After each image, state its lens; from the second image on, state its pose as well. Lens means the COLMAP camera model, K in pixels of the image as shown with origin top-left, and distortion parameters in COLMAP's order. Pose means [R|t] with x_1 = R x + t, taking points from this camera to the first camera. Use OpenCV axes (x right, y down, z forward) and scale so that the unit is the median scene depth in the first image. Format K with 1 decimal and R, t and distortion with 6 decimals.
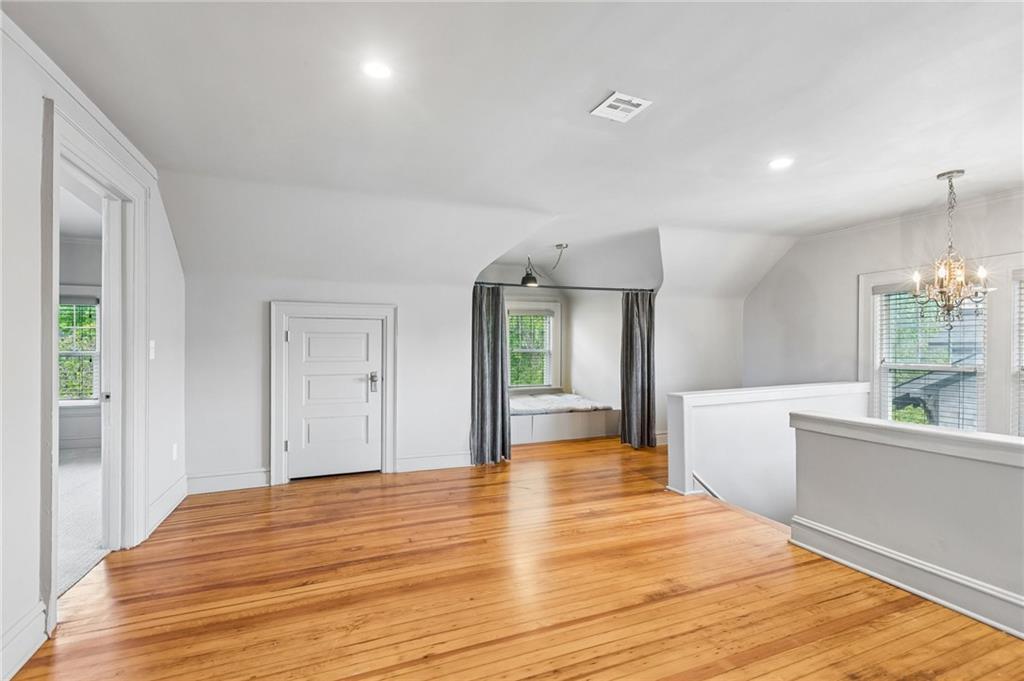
lens RADIAL K [[458.2, 0, 501.9], [0, 458.2, 342.6], [0, 0, 1]] dist [0.000198, -0.000035]
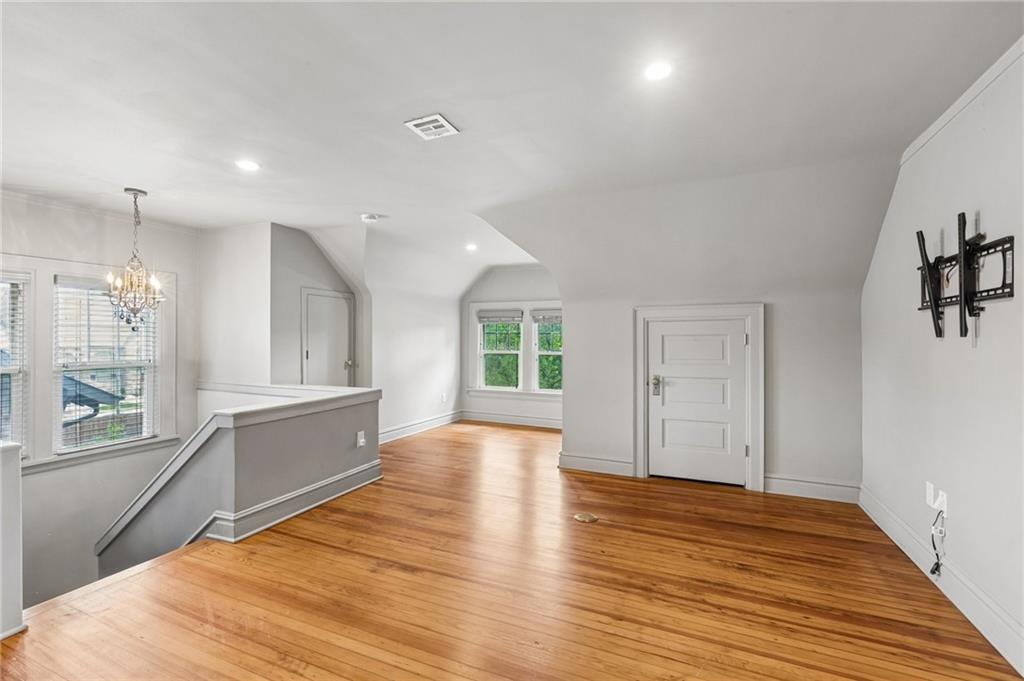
lens RADIAL K [[458.2, 0, 502.8], [0, 458.2, 336.2], [0, 0, 1]] dist [0.000198, -0.000035]
pose [[-0.695417, 0.003030, 0.718600, -0.632565], [0.003322, 0.999994, -0.001002, -0.016739], [-0.718598, 0.001690, -0.695423, 1.612852]]
